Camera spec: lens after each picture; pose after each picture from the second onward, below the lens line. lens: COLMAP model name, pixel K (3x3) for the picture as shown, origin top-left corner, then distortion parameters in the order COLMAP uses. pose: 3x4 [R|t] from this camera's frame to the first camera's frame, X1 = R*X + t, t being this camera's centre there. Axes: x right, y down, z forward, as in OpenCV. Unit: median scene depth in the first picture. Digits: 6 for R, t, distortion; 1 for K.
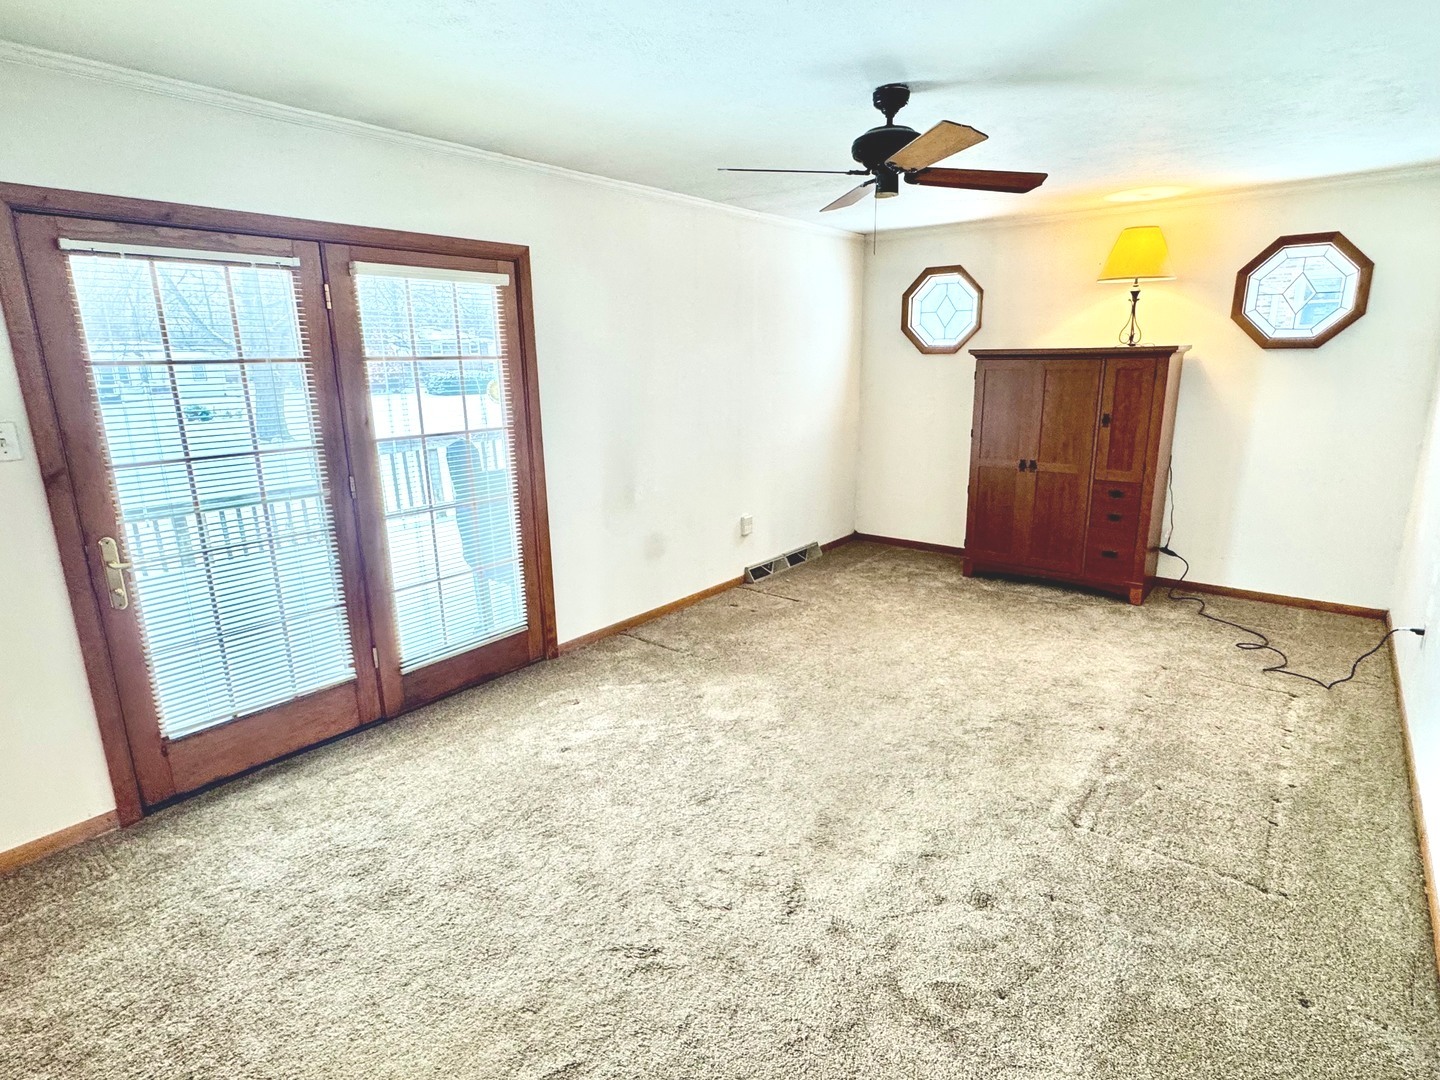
lens RADIAL K [[755.4, 0, 720.0], [0, 755.4, 540.0], [0, 0, 1]] dist [-0.002743, 0.000005]
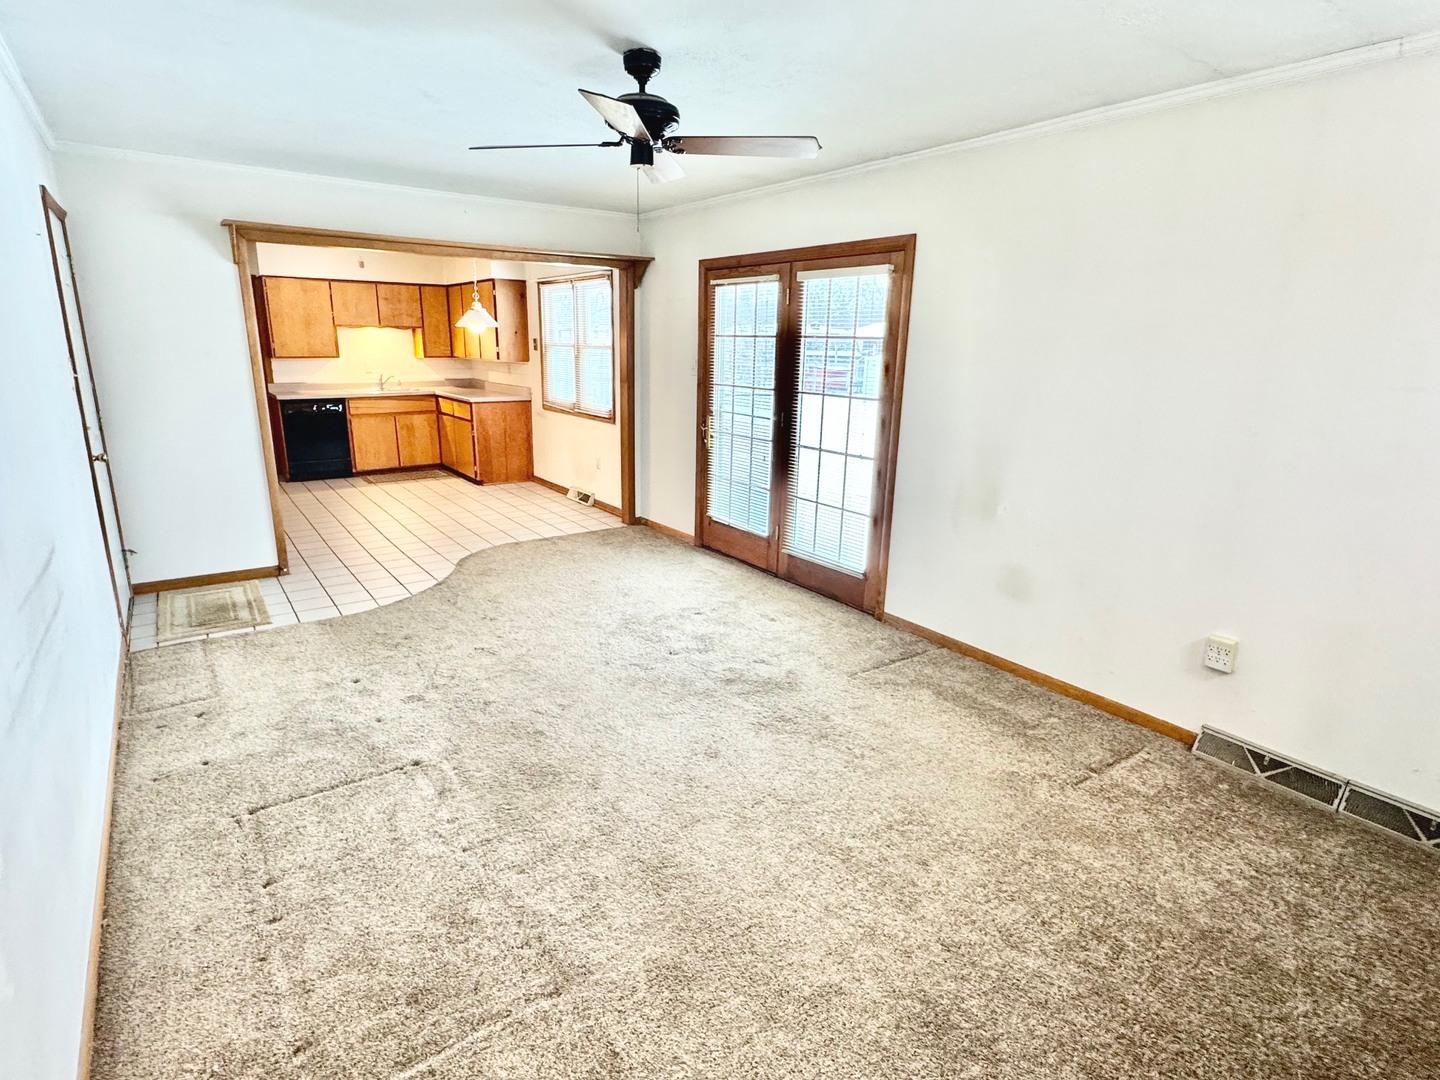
lens RADIAL K [[755.4, 0, 720.0], [0, 755.4, 540.0], [0, 0, 1]] dist [-0.002743, 0.000005]
pose [[-0.264035, 0.257877, -0.929400, 0.708531], [-0.242811, 0.914790, 0.322804, -0.210385], [0.933450, 0.310900, -0.178922, 0.828634]]
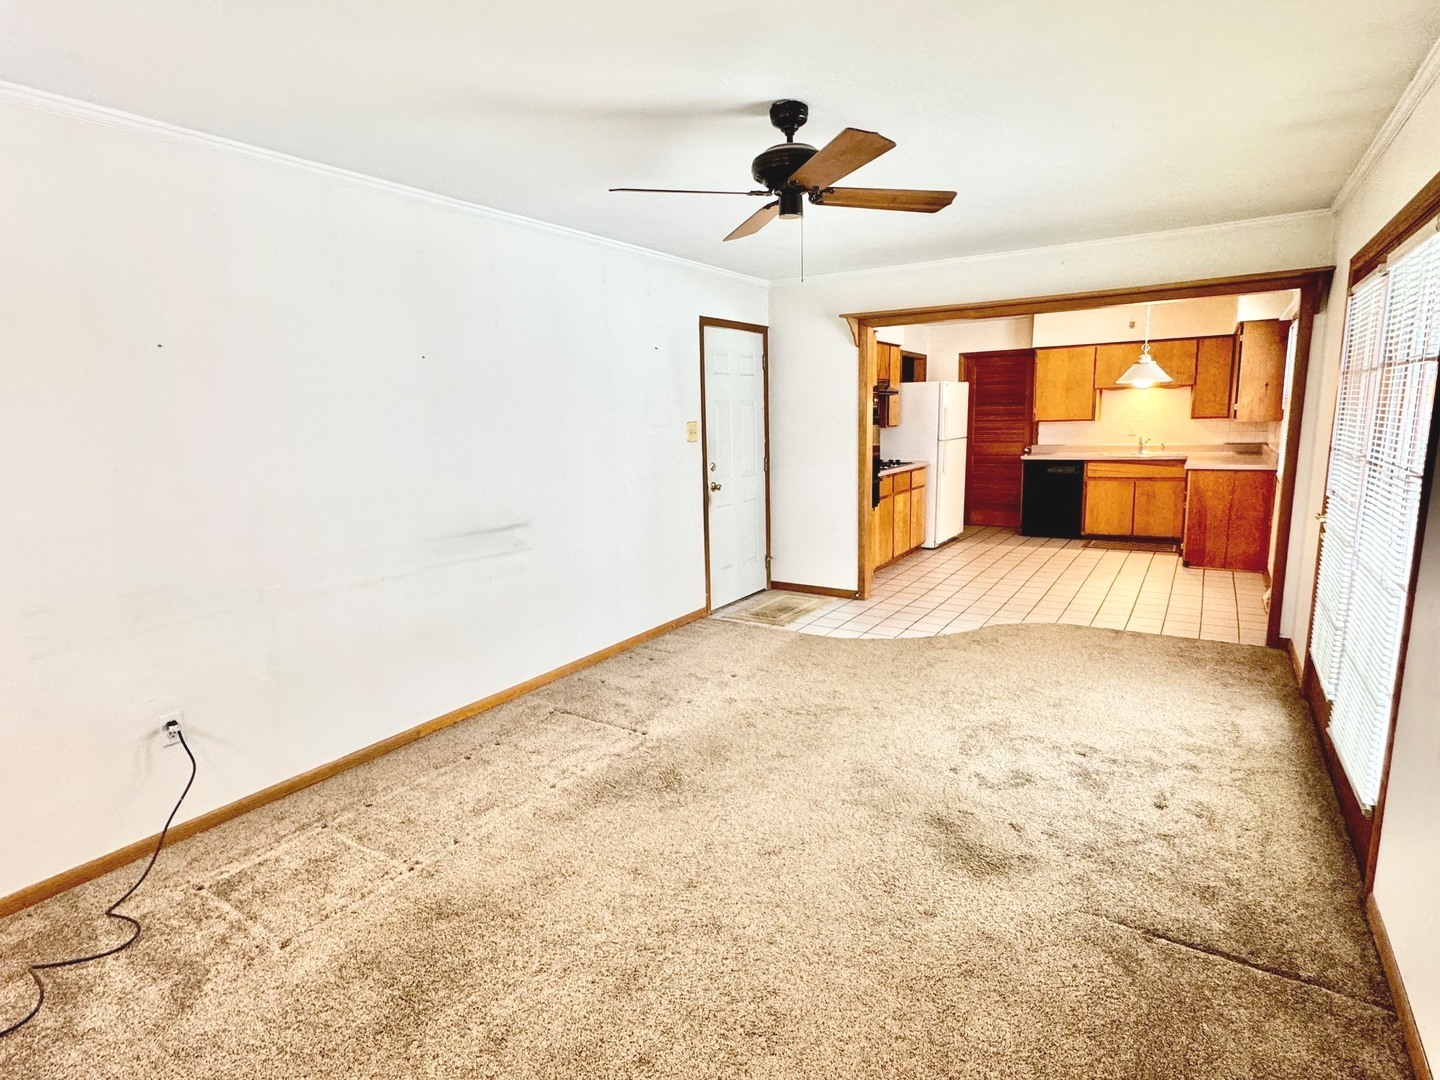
lens RADIAL K [[755.4, 0, 720.0], [0, 755.4, 540.0], [0, 0, 1]] dist [-0.002743, 0.000005]
pose [[-0.993103, 0.060213, -0.100608, 0.250159], [0.015580, 0.918225, 0.395753, -0.271037], [0.116210, 0.391456, -0.912829, 1.172734]]
